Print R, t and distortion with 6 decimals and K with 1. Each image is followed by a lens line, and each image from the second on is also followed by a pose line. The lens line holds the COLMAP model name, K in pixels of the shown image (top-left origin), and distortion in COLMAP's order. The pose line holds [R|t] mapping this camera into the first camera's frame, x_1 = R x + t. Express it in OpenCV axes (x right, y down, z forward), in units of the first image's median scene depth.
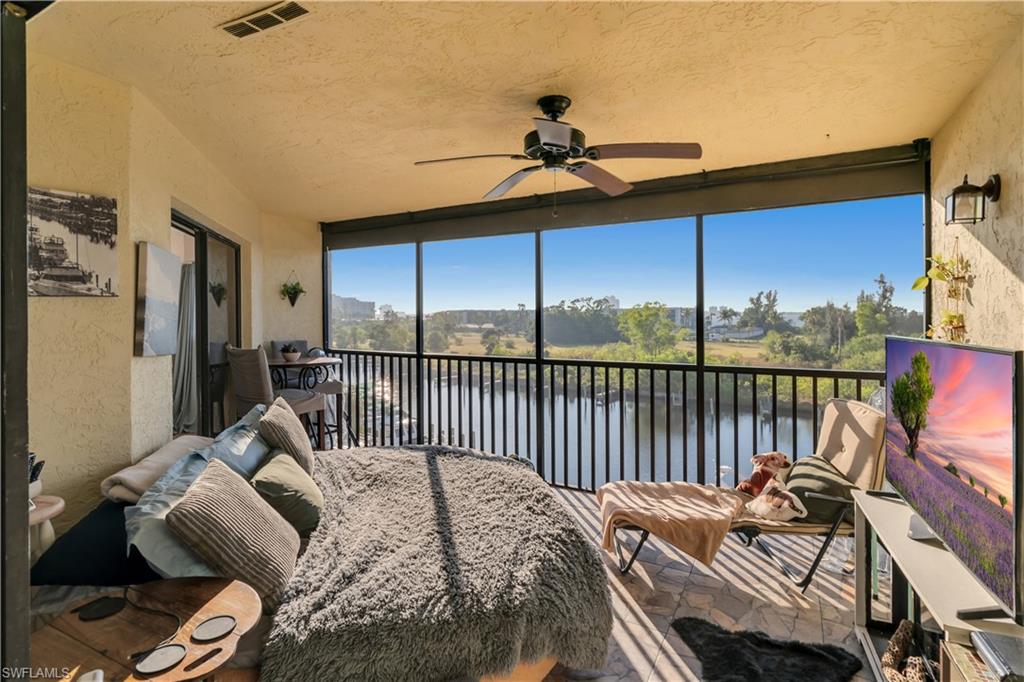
lens RADIAL K [[492.5, 0, 511.6], [0, 492.5, 332.8], [0, 0, 1]] dist [0.002527, 0.000450]
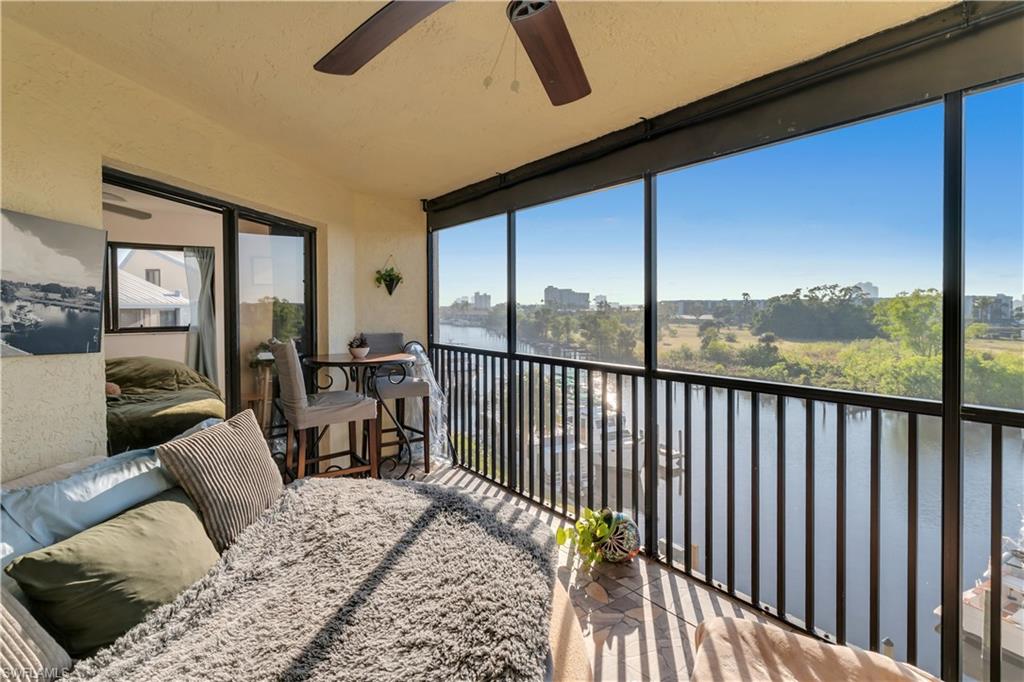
lens RADIAL K [[492.5, 0, 516.9], [0, 492.5, 325.7], [0, 0, 1]] dist [0.002527, 0.000450]
pose [[0.915363, 0.015744, -0.402321, 0.134564], [-0.013877, 0.999875, 0.007555, -0.007613], [0.402390, -0.001333, 0.915468, 0.275115]]
